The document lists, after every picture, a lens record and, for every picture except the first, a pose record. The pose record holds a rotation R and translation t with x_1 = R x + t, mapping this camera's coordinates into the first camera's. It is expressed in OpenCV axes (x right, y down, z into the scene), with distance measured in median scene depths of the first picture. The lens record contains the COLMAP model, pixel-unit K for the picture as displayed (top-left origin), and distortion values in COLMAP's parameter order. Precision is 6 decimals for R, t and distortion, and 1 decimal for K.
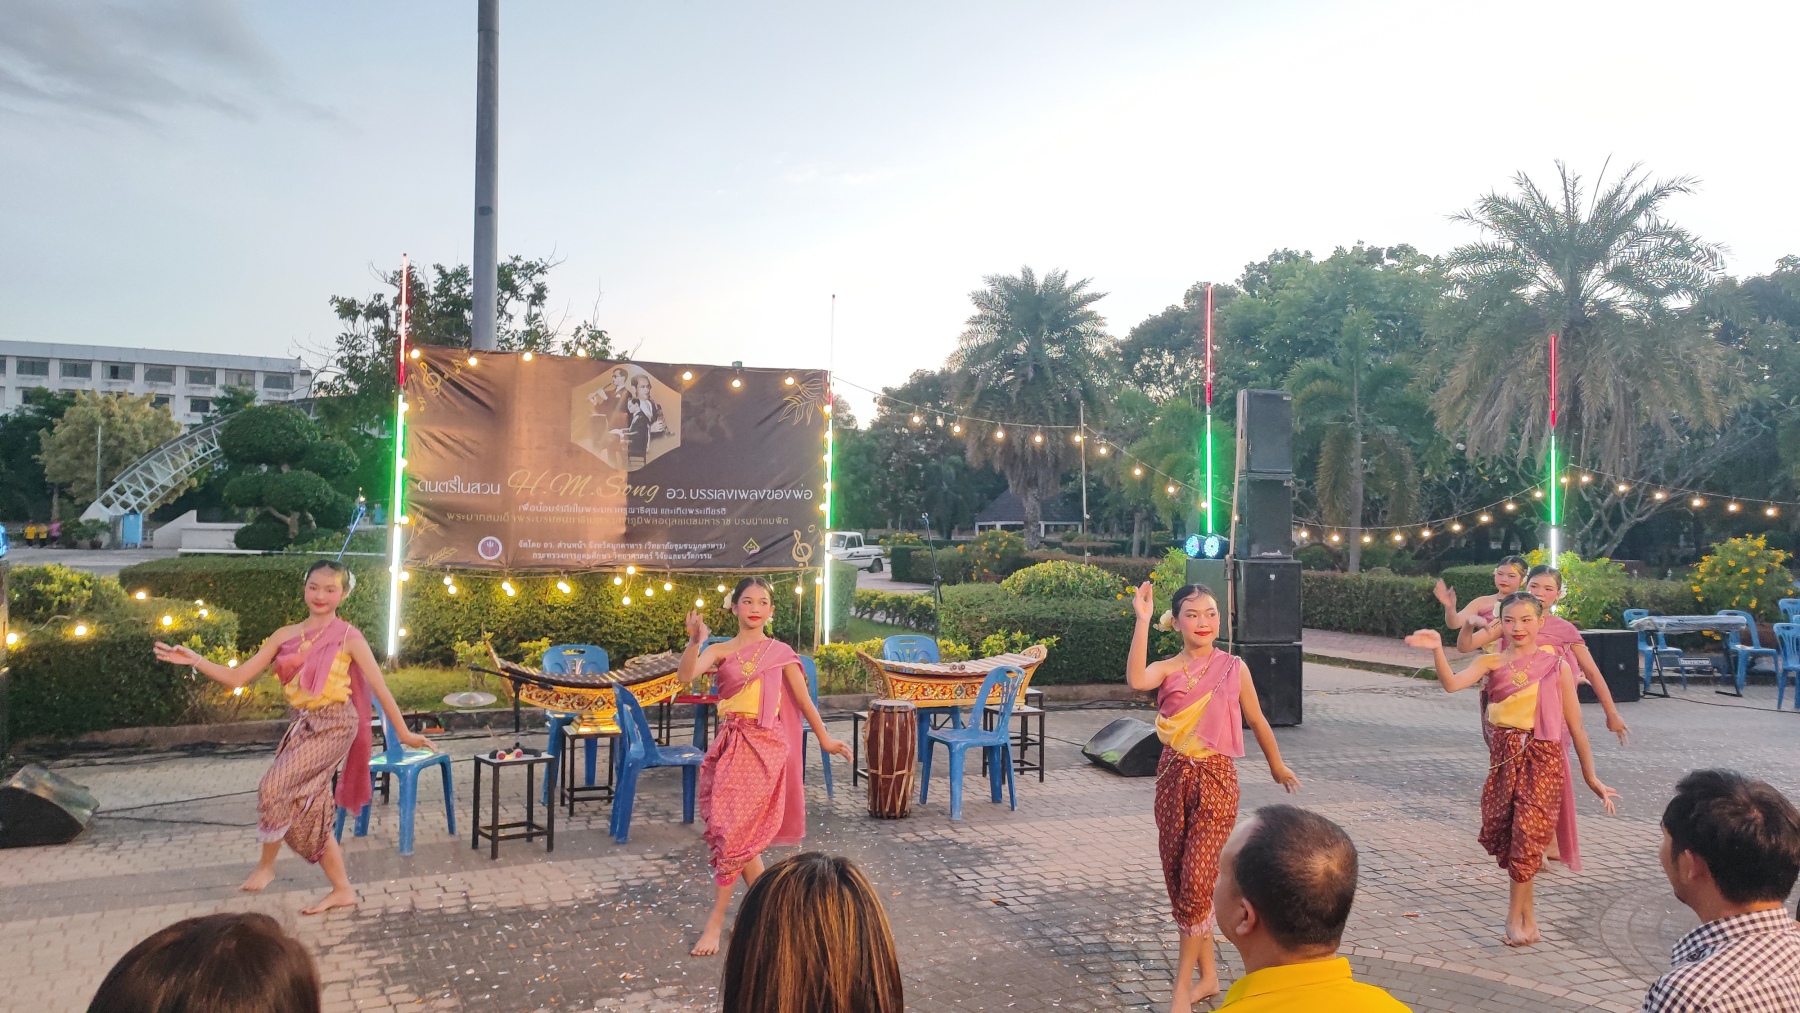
lens RADIAL K [[1298.1, 0, 899.0], [0, 1298.1, 508.4], [0, 0, 1]] dist [0.017182, -0.011808]
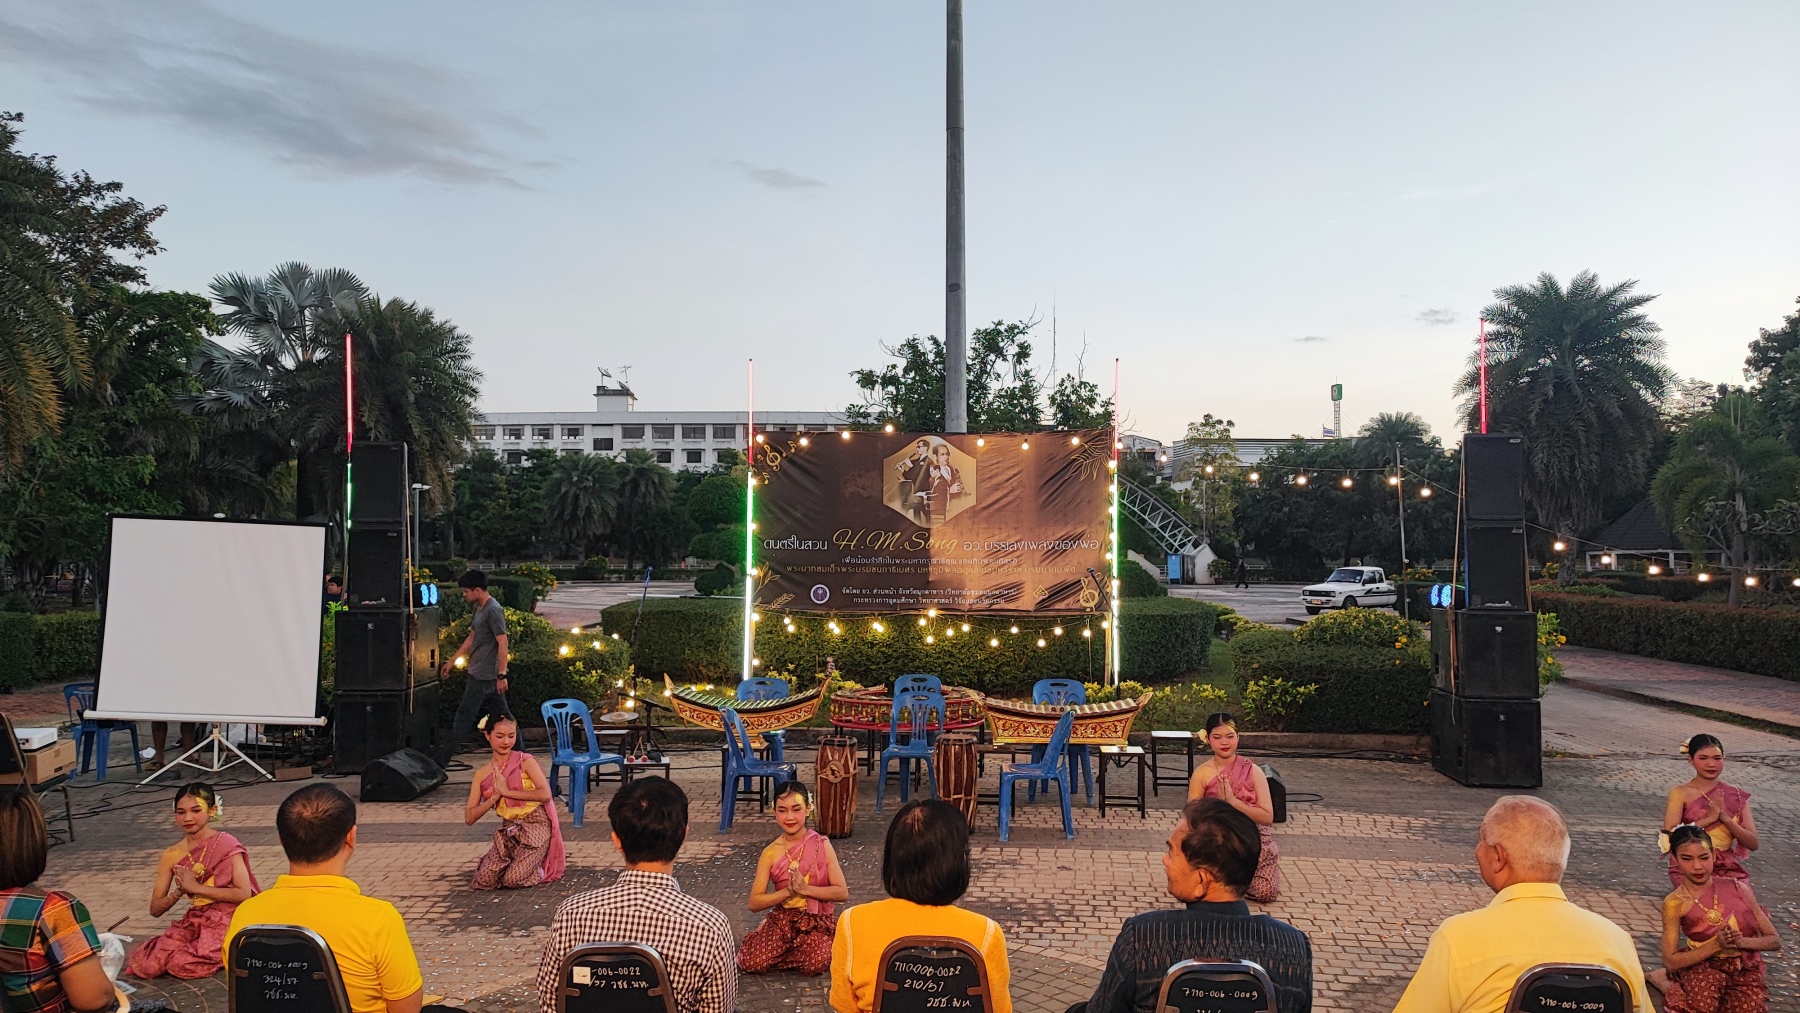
lens RADIAL K [[1298.1, 0, 906.9], [0, 1298.1, 505.2], [0, 0, 1]] dist [0.017182, -0.011808]
pose [[0.891505, -0.027348, -0.452184, 0.281295], [0.016187, 0.999462, -0.028535, -0.015112], [0.452721, 0.018120, 0.891468, -0.039980]]
